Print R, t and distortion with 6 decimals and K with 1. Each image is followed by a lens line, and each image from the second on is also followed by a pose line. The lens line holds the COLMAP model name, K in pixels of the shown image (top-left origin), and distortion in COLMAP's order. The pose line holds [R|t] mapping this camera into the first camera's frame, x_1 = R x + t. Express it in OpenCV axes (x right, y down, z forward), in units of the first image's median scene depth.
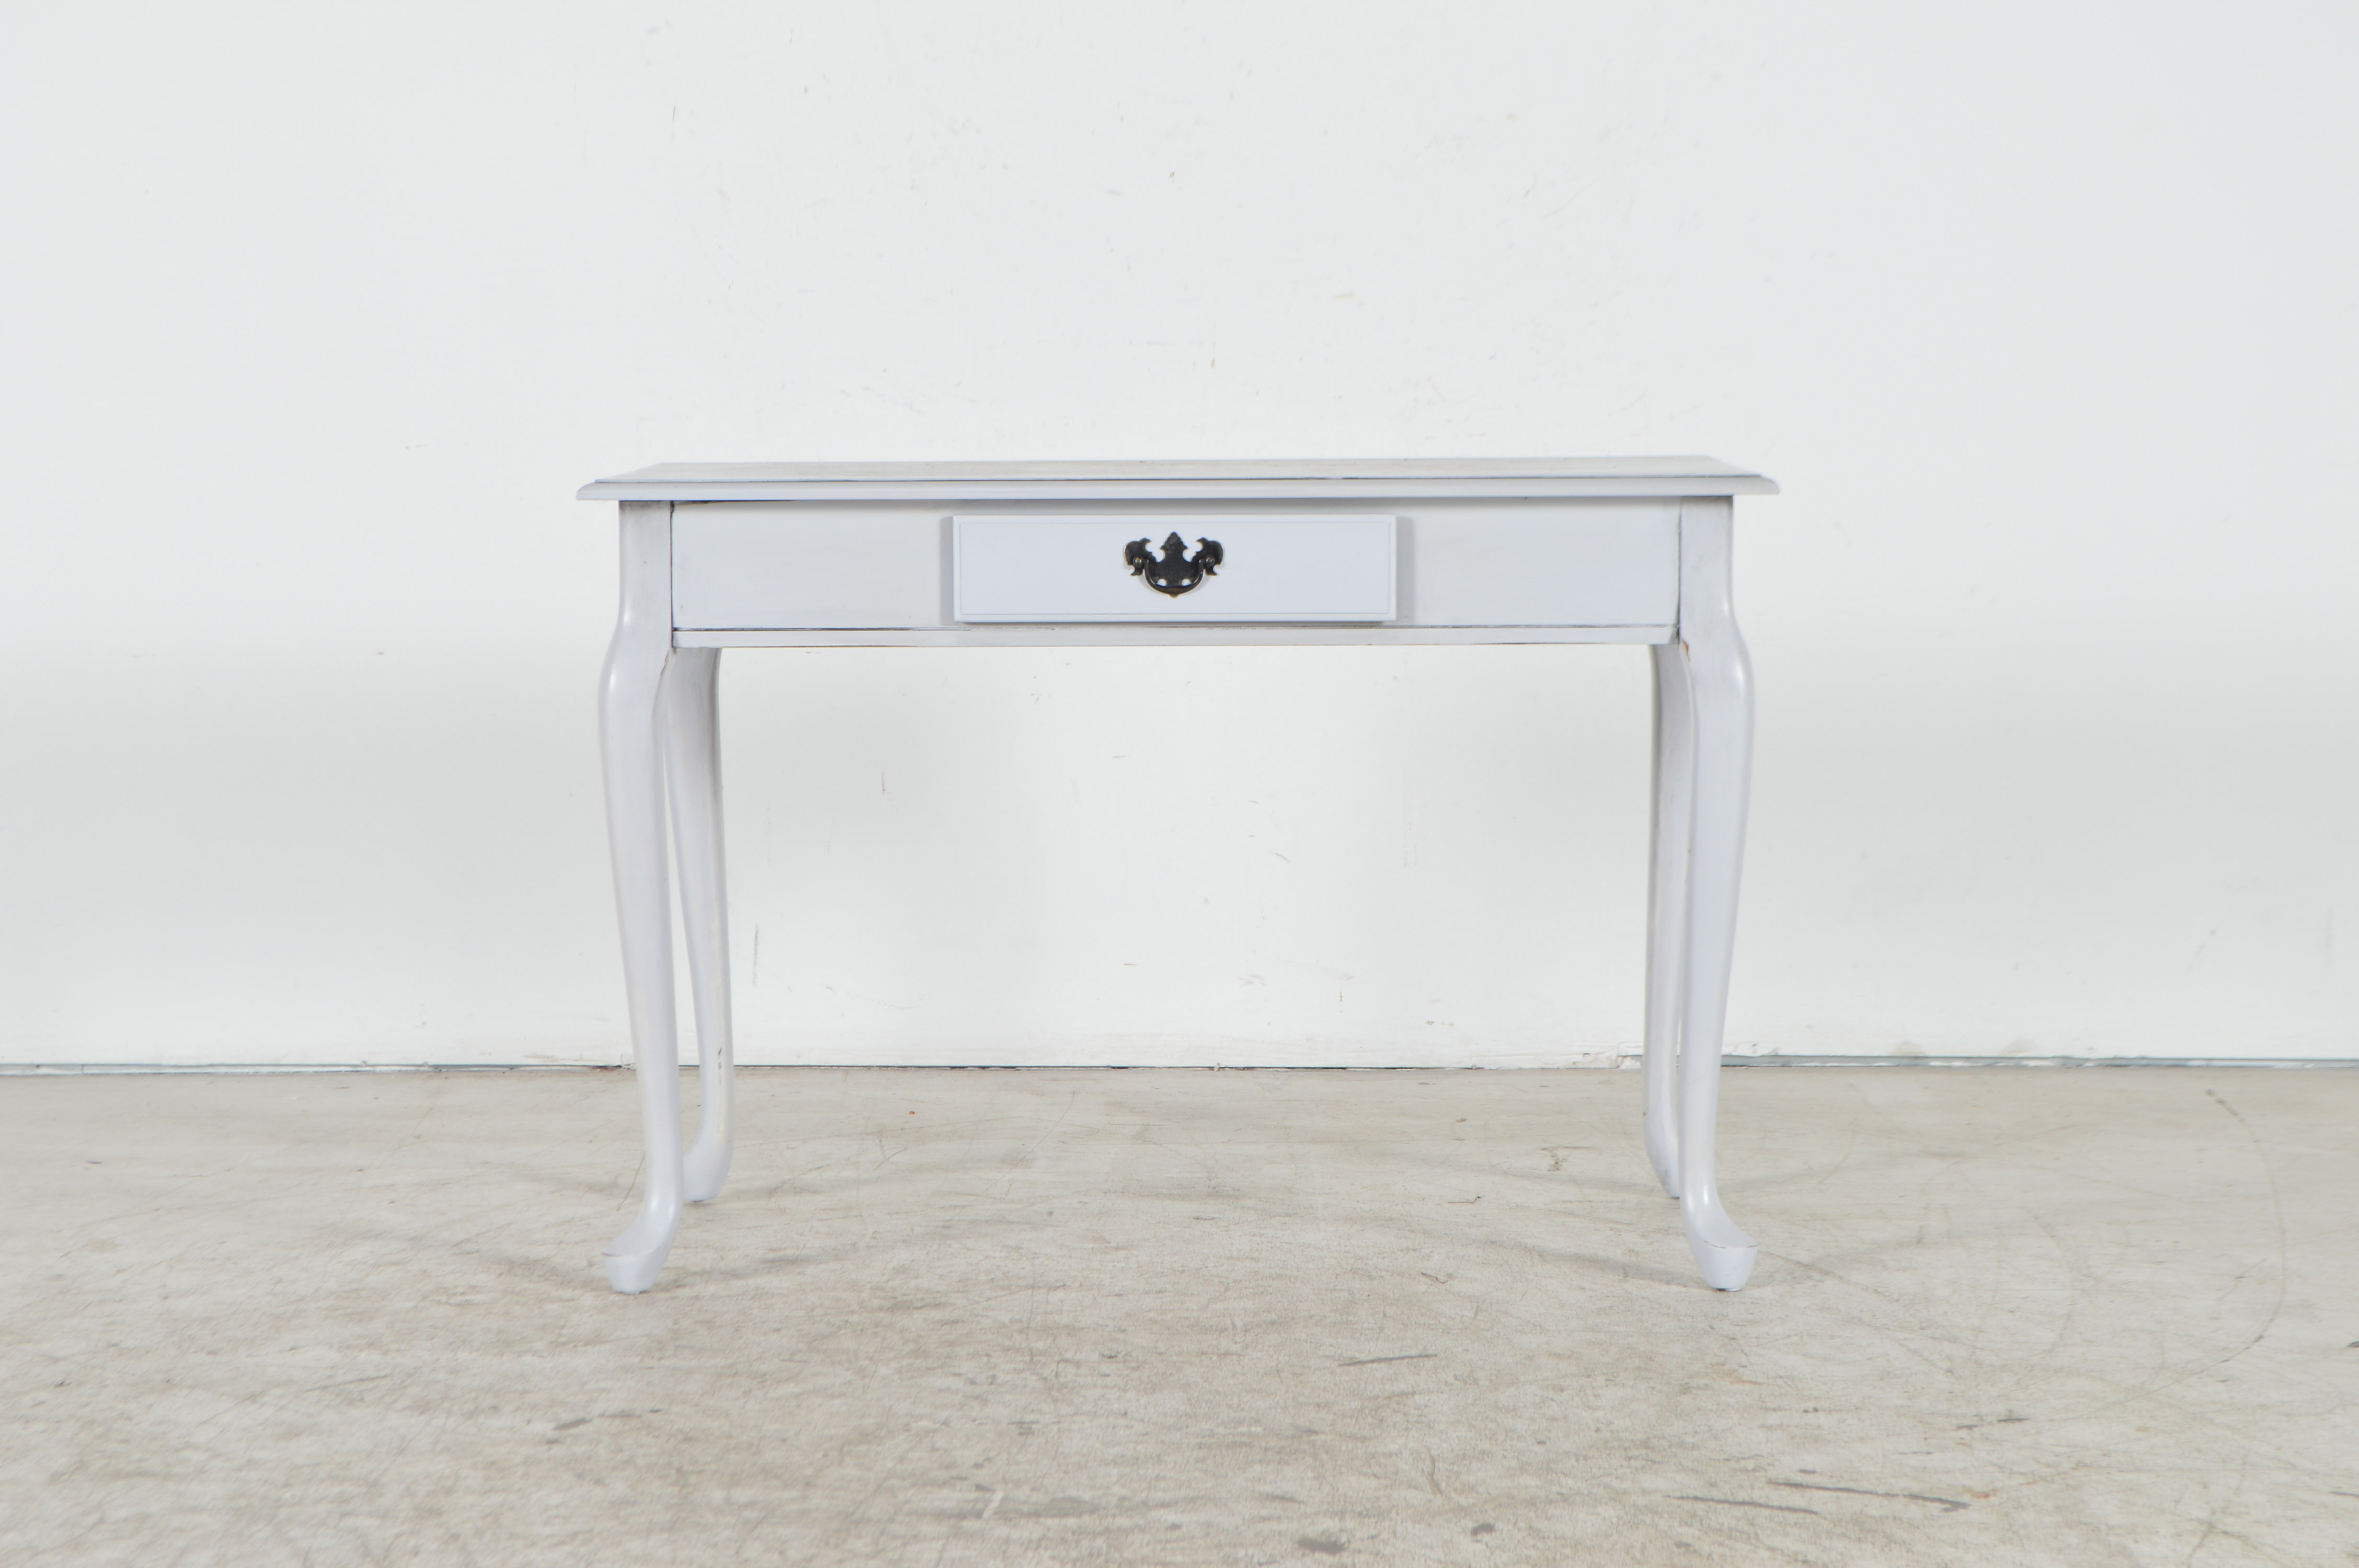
lens RADIAL K [[5284.1, 0, 1132.2], [0, 5284.1, 810.1], [0, 0, 1]] dist [0.008151, 0.000000]
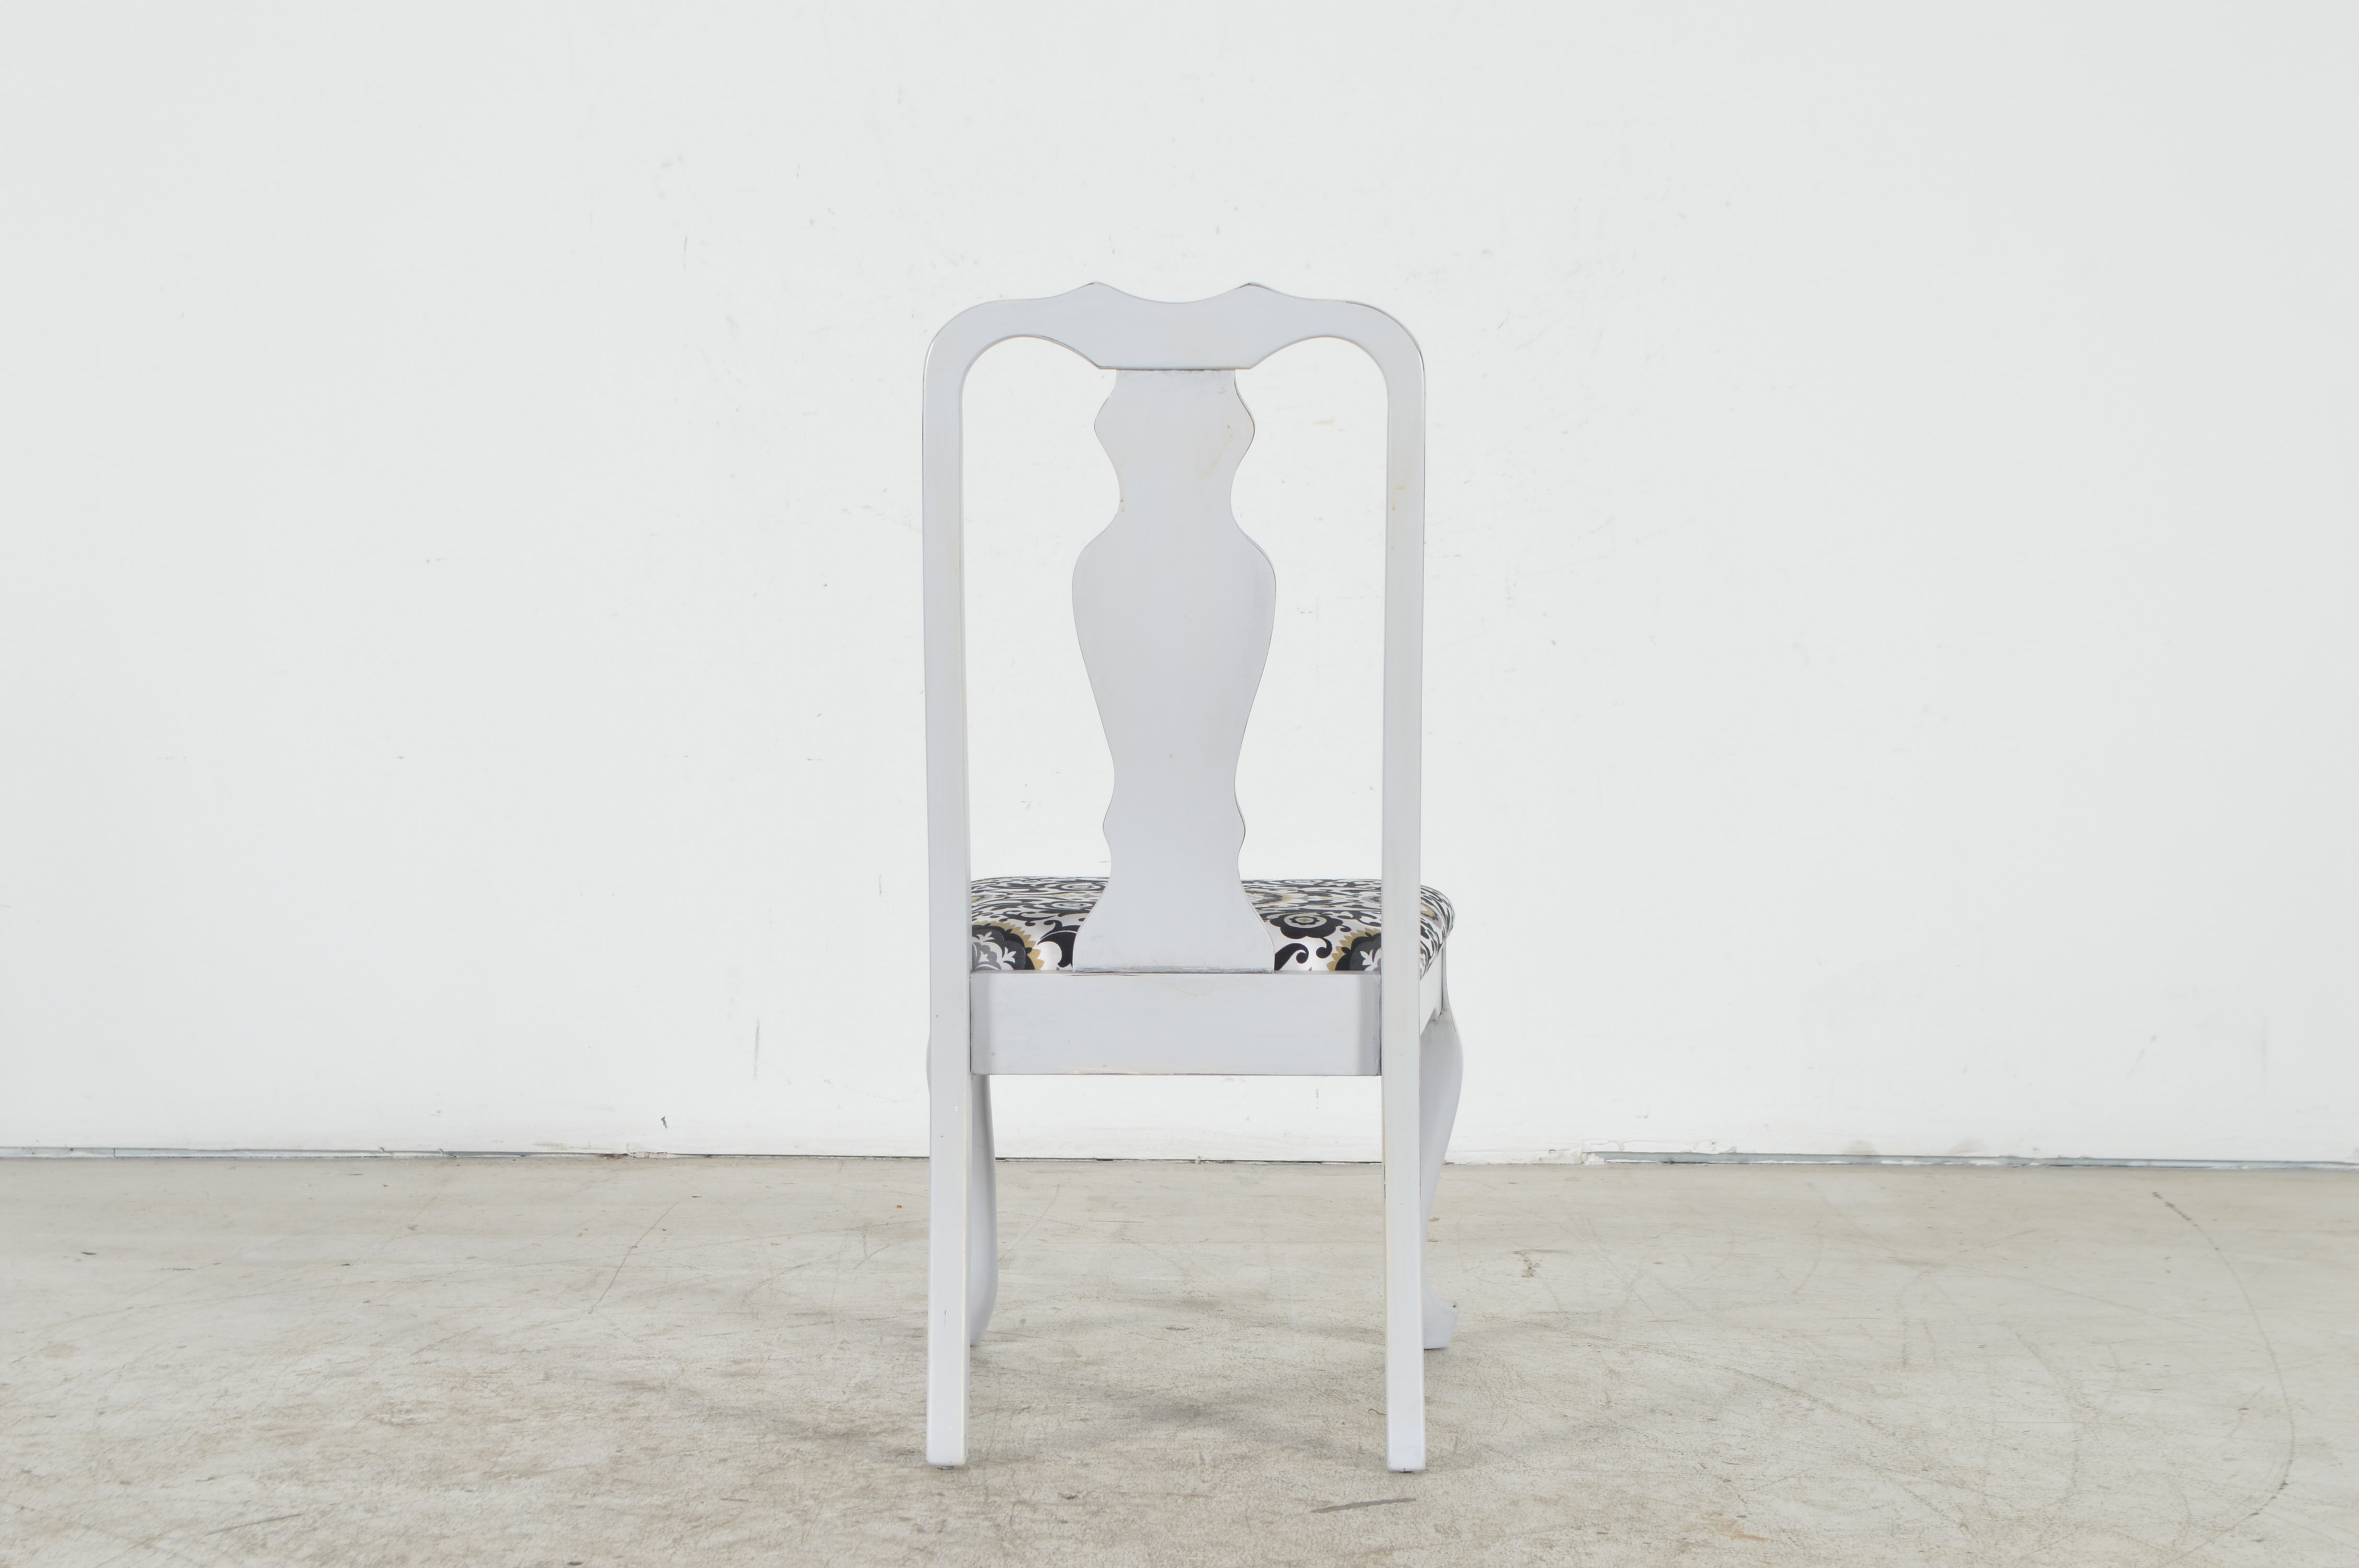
lens RADIAL K [[4068.6, 0, 1155.8], [0, 4068.6, 802.9], [0, 0, 1]] dist [-0.011689, 0.000000]
pose [[0.999970, 0.007765, -0.000732, 0.010255], [-0.007781, 0.999671, -0.024458, -0.002880], [0.000542, 0.024463, 0.999701, 0.257539]]
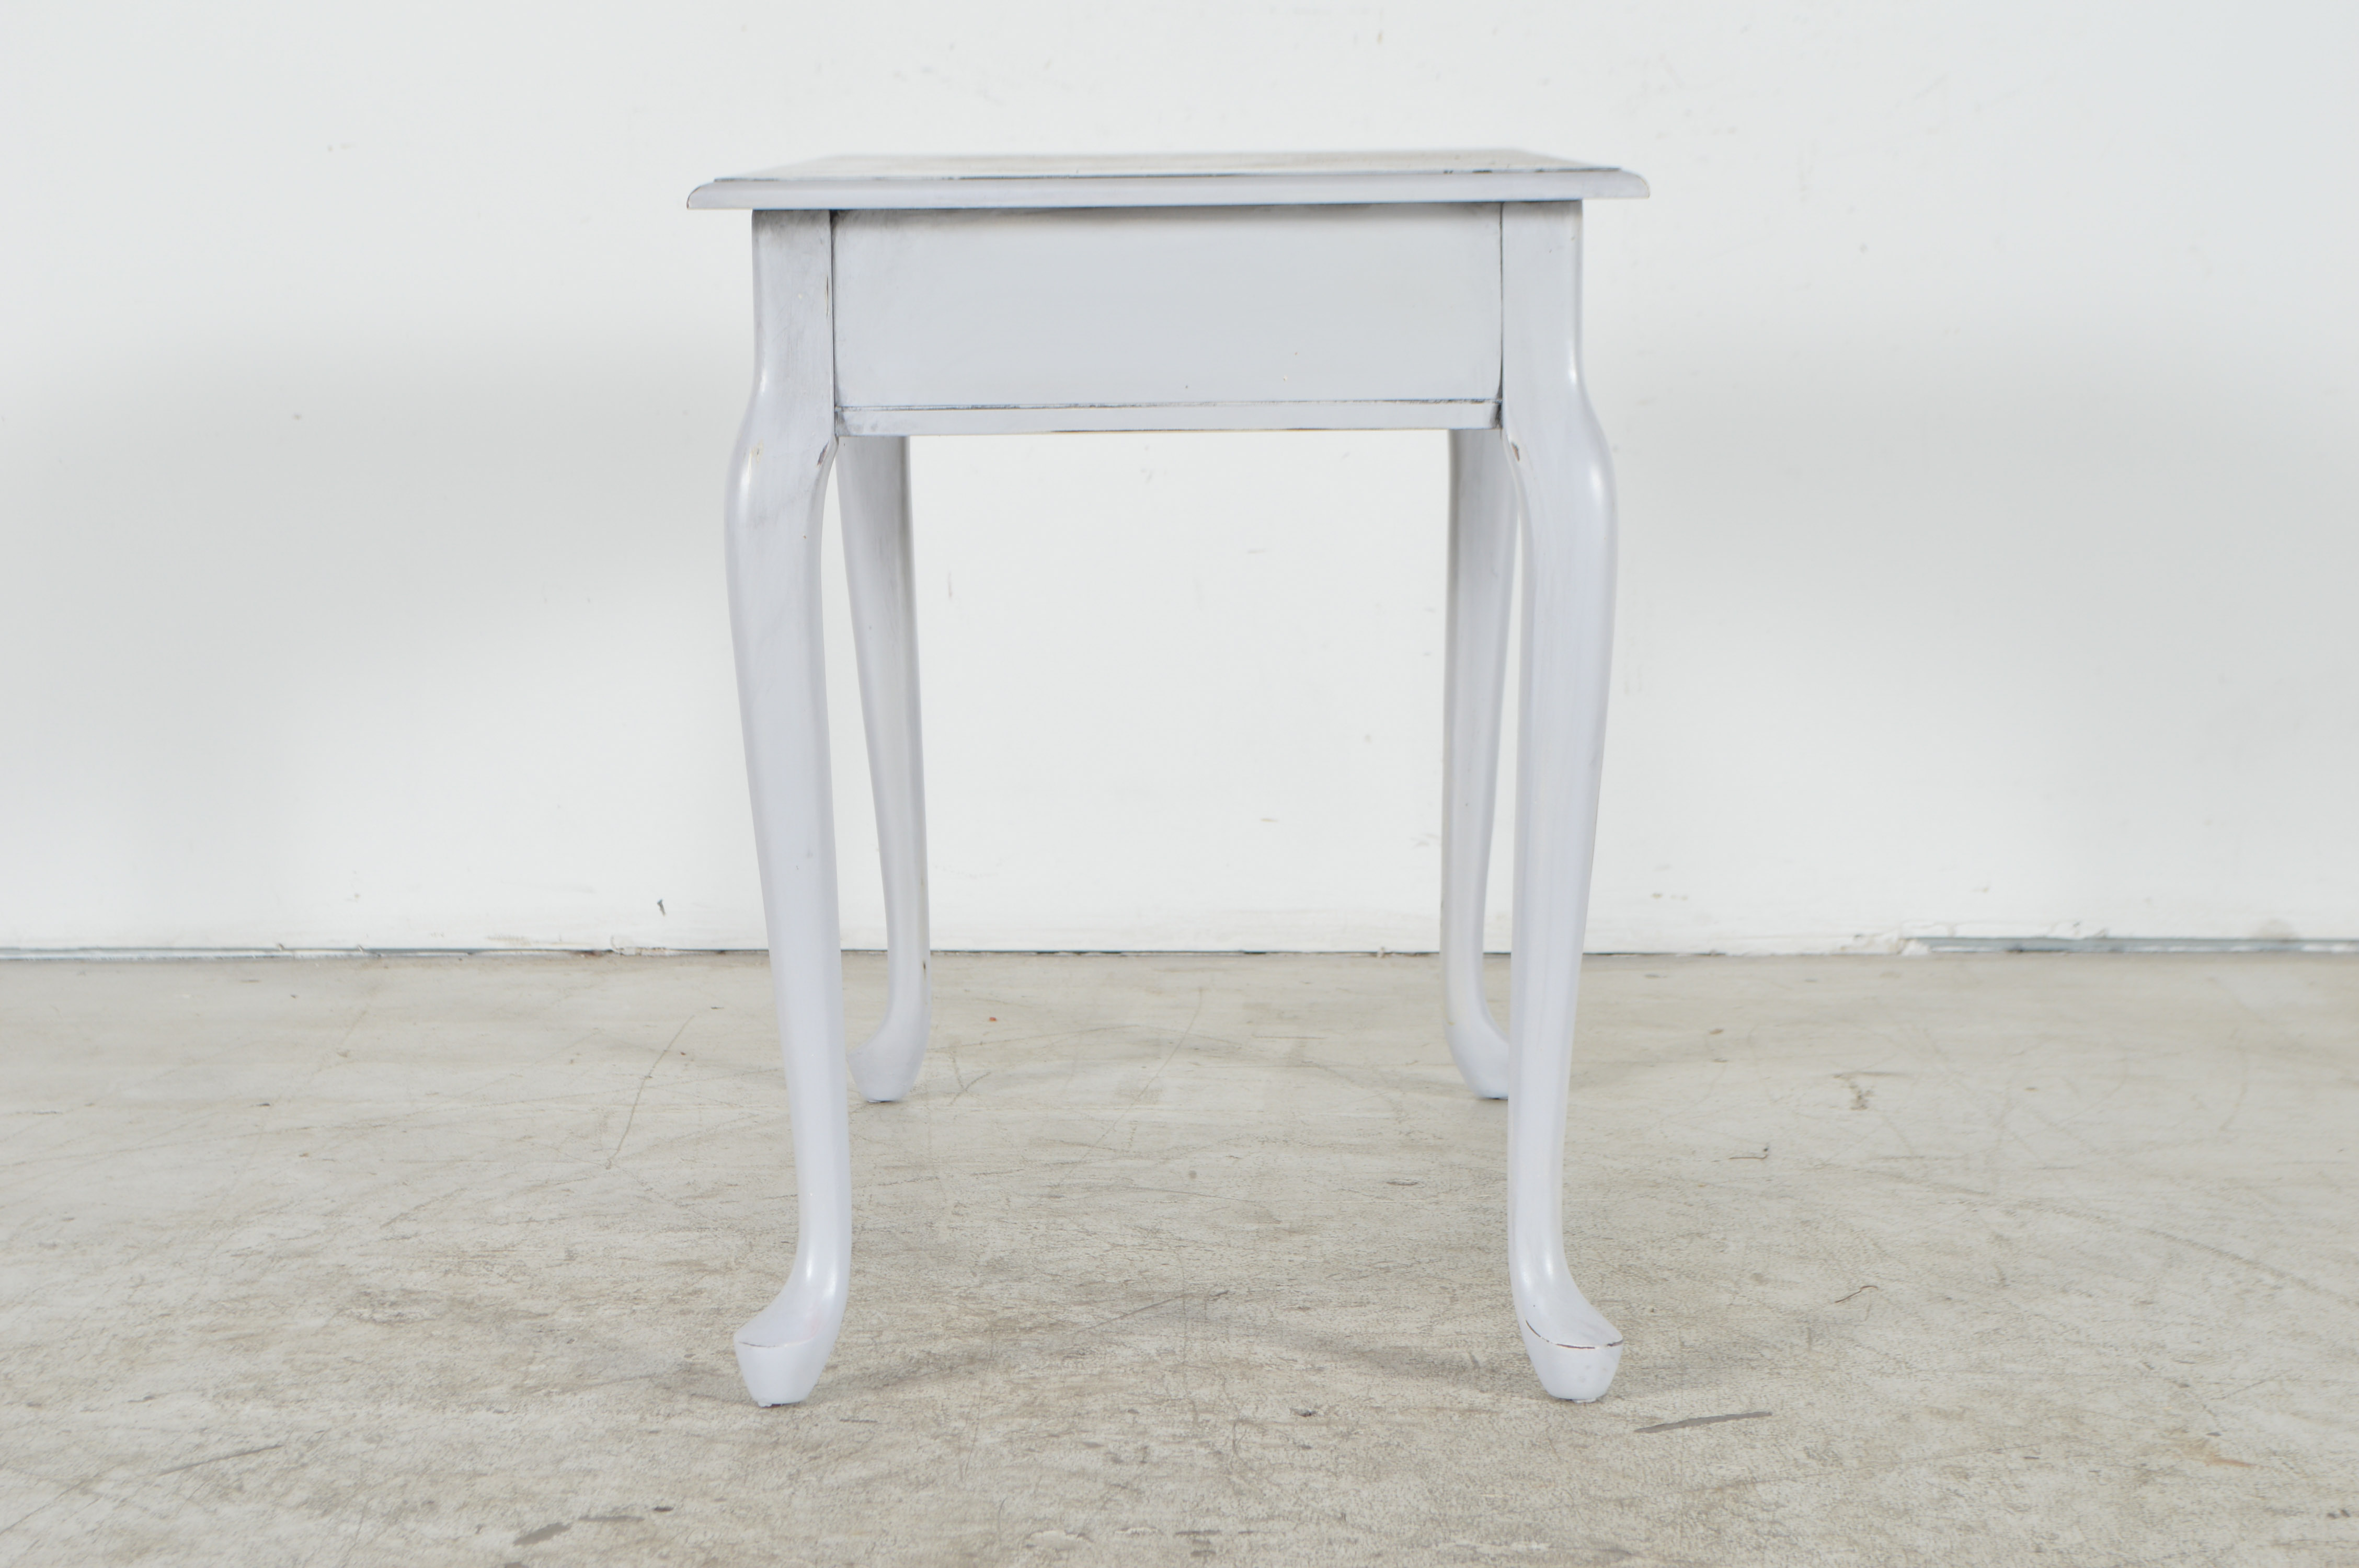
lens RADIAL K [[5496.5, 0, 1135.5], [0, 5496.5, 825.7], [0, 0, 1]] dist [0.024187, 0.000000]
pose [[0.999999, 0.000148, -0.001555, -0.024623], [-0.000080, 0.999056, 0.043434, -0.006508], [0.001560, -0.043434, 0.999055, 0.257865]]
